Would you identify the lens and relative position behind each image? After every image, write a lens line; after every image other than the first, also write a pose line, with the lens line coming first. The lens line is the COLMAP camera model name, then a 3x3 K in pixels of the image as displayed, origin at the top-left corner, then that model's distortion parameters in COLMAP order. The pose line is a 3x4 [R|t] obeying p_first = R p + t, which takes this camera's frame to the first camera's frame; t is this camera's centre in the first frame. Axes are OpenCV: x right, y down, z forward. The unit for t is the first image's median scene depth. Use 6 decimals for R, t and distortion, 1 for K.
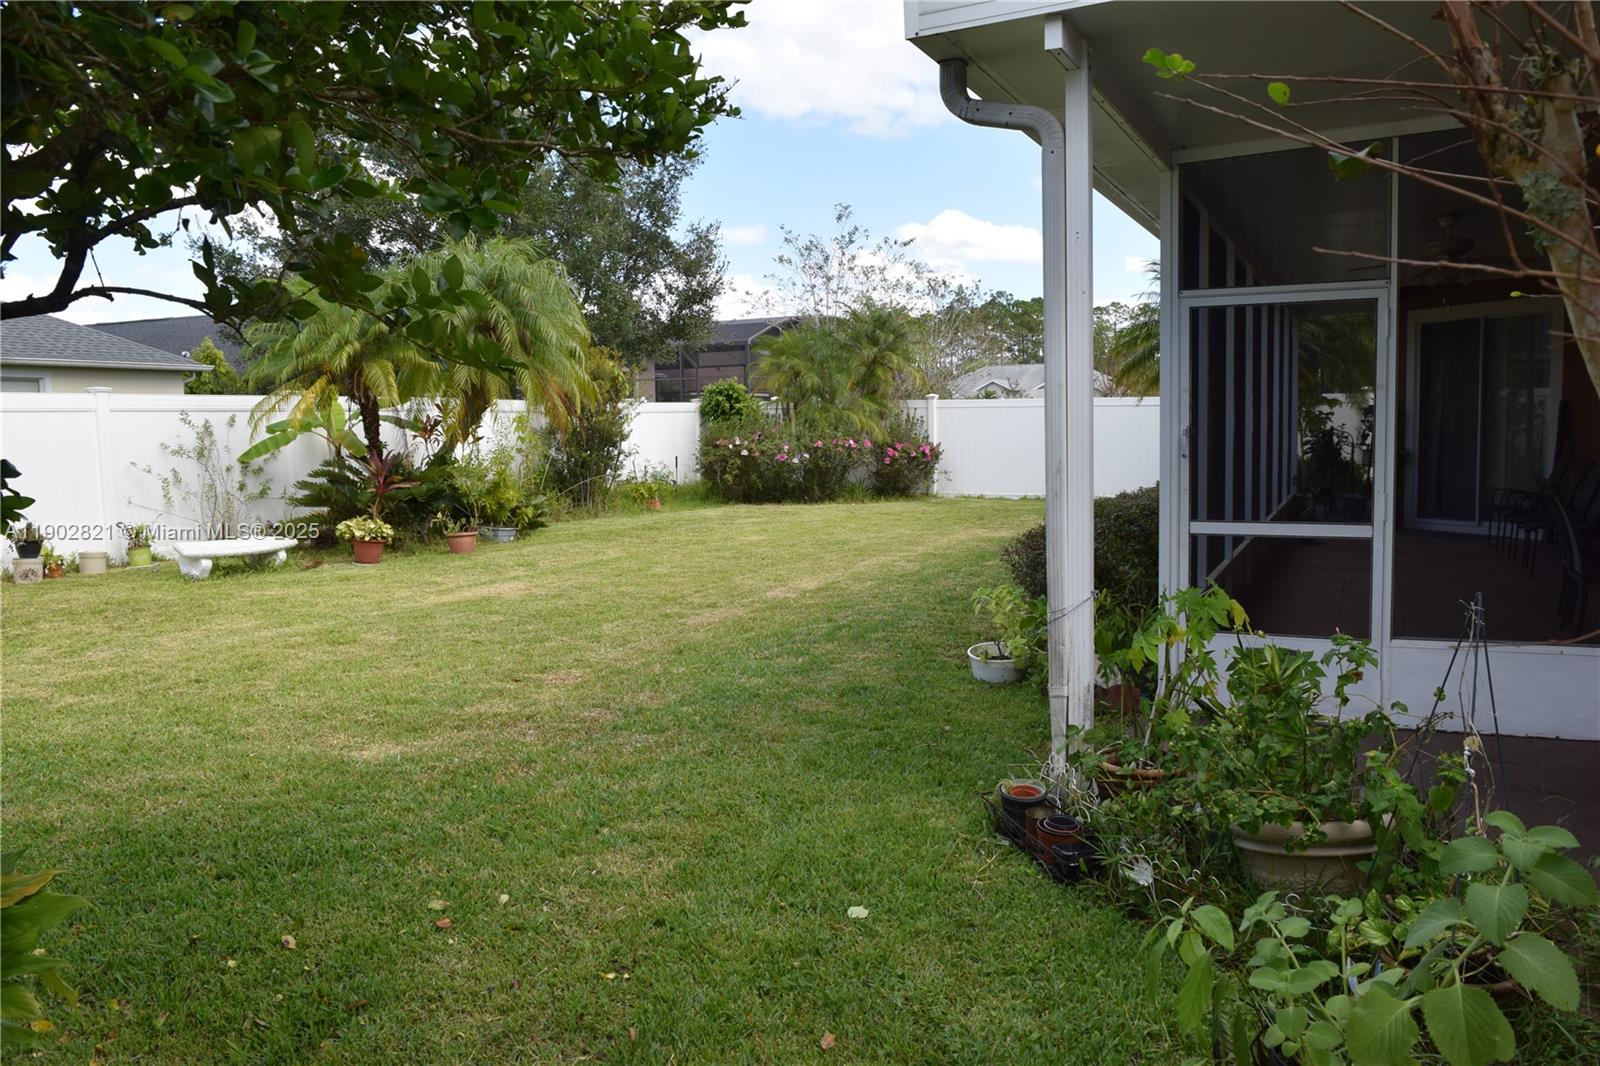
lens RADIAL K [[1243.9, 0, 800.6], [0, 1243.9, 522.0], [0, 0, 1]] dist [-0.014657, -0.003933]
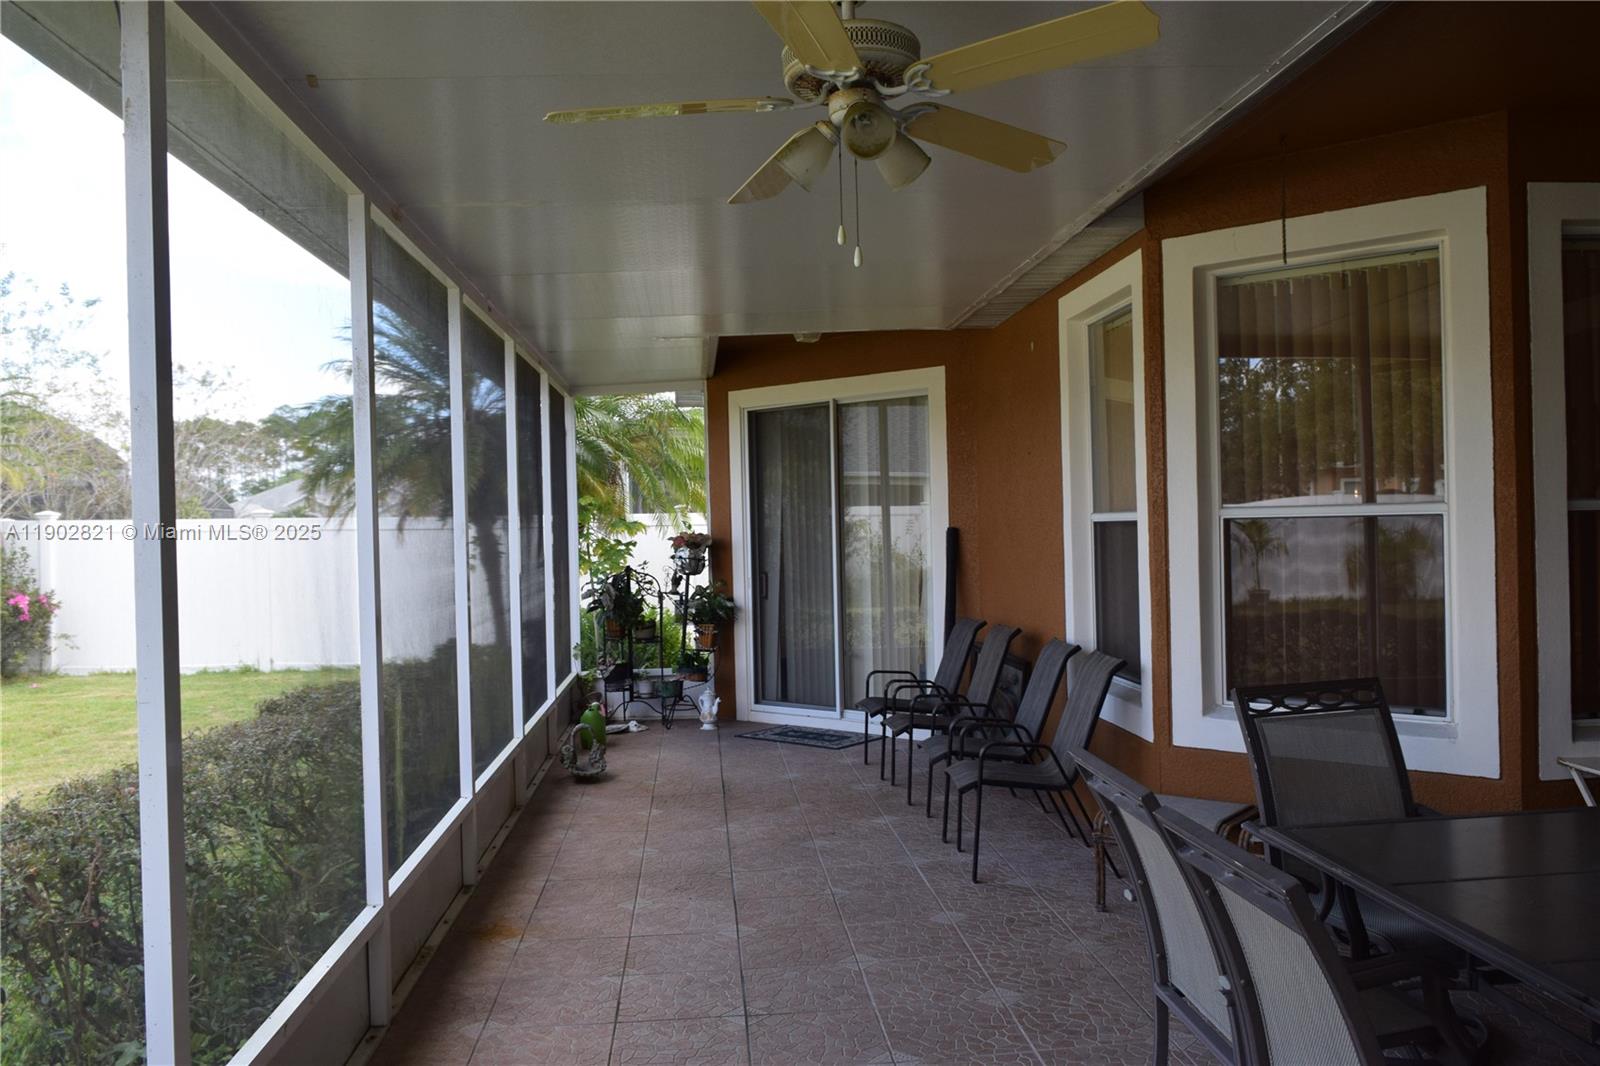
lens RADIAL K [[1243.9, 0, 800.6], [0, 1243.9, 522.0], [0, 0, 1]] dist [-0.014657, -0.003933]
pose [[0.870576, -0.002073, 0.492030, 0.184765], [0.046924, 0.995783, -0.078832, -0.043907], [-0.489791, 0.091717, 0.867002, 0.386729]]
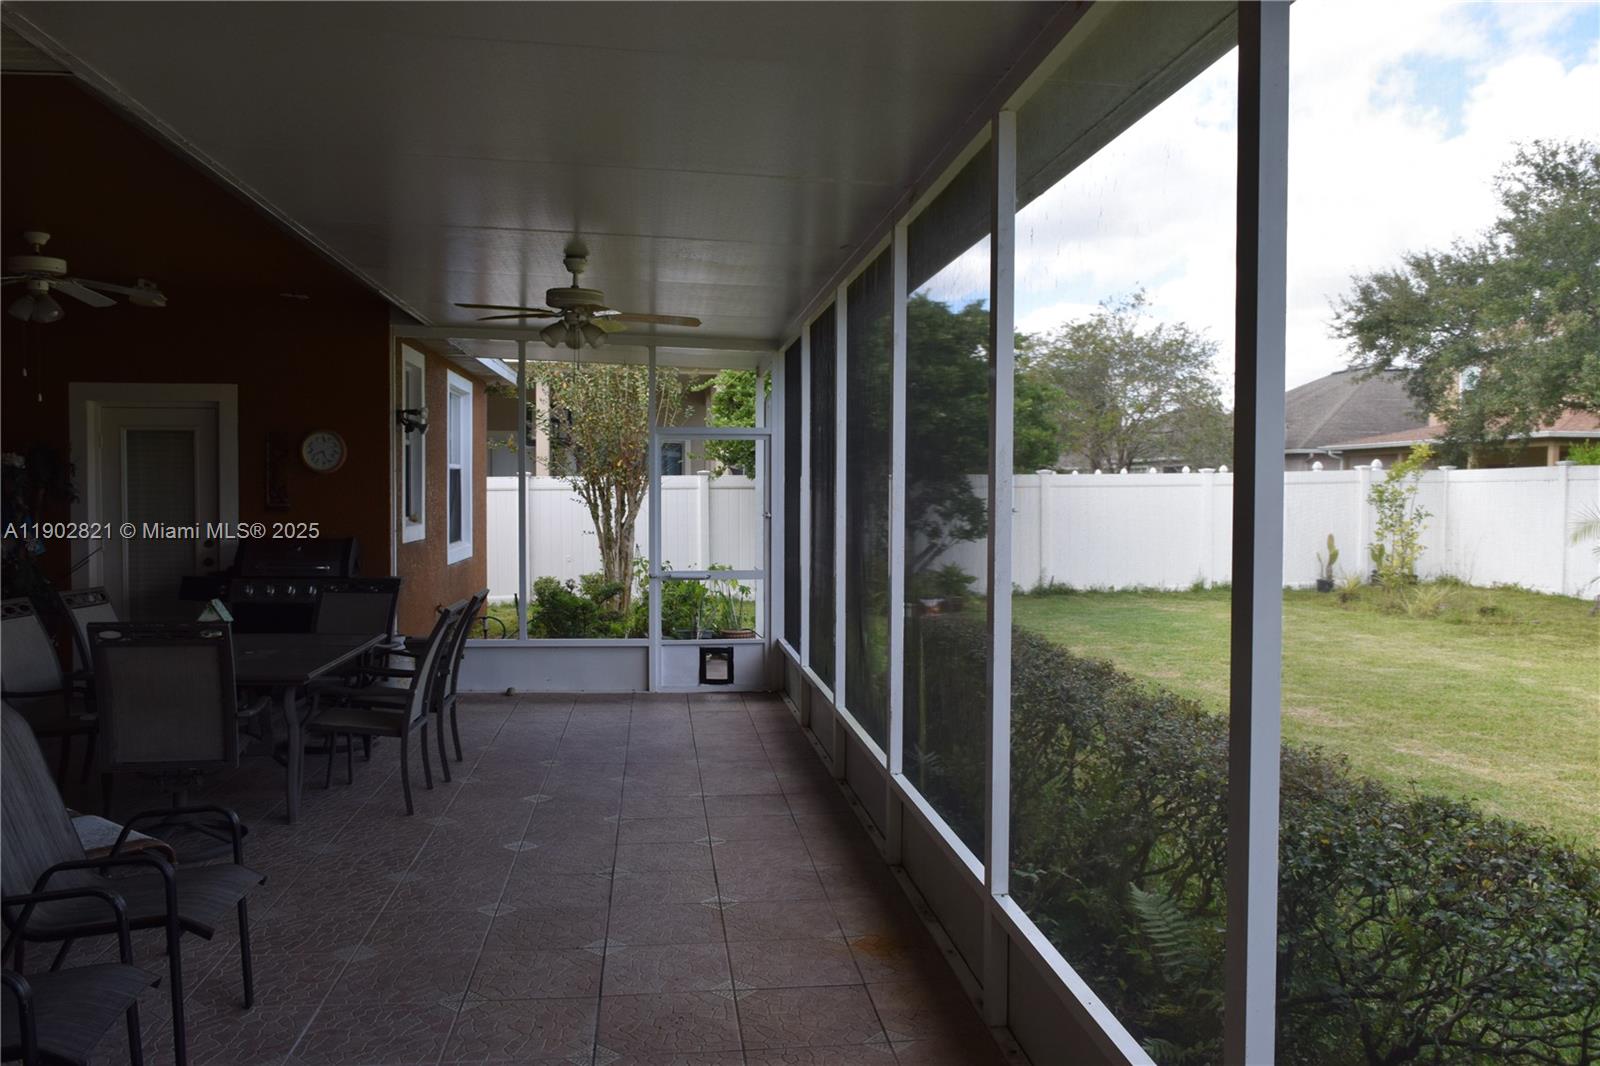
lens RADIAL K [[1243.9, 0, 800.6], [0, 1243.9, 522.0], [0, 0, 1]] dist [-0.014657, -0.003933]
pose [[-0.851827, 0.033113, -0.522775, 0.616523], [-0.025077, 0.994278, 0.103841, -0.126773], [0.523222, 0.101564, -0.846123, 1.333824]]
